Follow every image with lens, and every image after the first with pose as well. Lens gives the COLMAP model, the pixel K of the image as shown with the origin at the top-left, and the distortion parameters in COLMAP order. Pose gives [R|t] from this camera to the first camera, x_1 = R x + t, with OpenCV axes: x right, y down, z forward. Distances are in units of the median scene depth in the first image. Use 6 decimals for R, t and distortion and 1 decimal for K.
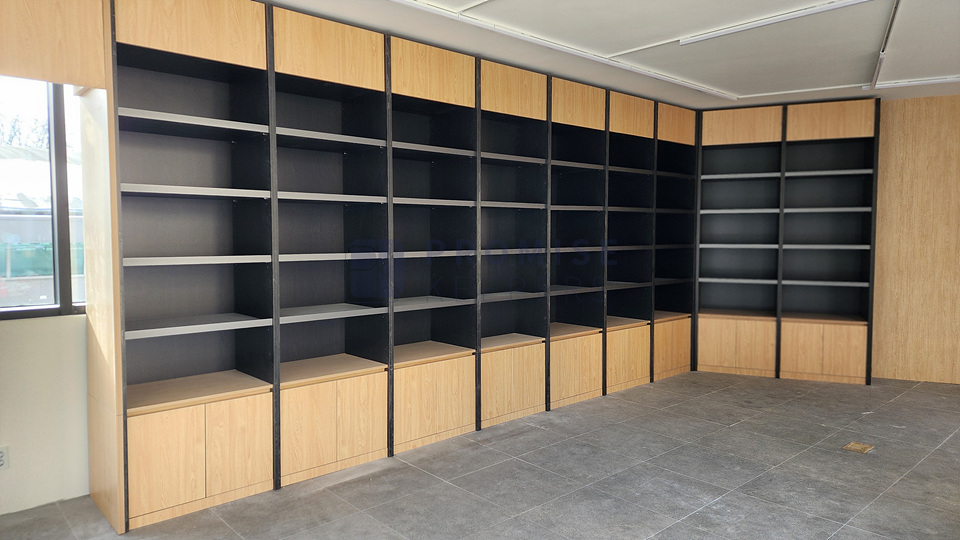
lens RADIAL K [[637.0, 0, 479.5], [0, 637.0, 263.0], [0, 0, 1]] dist [0.071327, -0.058015]
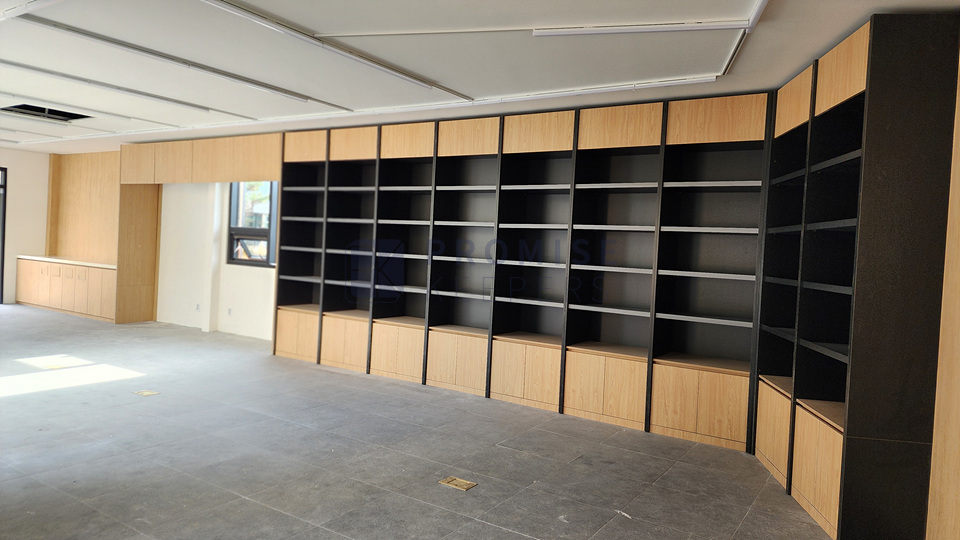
lens RADIAL K [[637.0, 0, 484.1], [0, 637.0, 264.4], [0, 0, 1]] dist [0.071327, -0.058015]
pose [[0.256284, 0.036624, -0.965907, 1.103638], [-0.101424, 0.994785, 0.010808, -0.022486], [0.961266, 0.095197, 0.258662, 0.597468]]
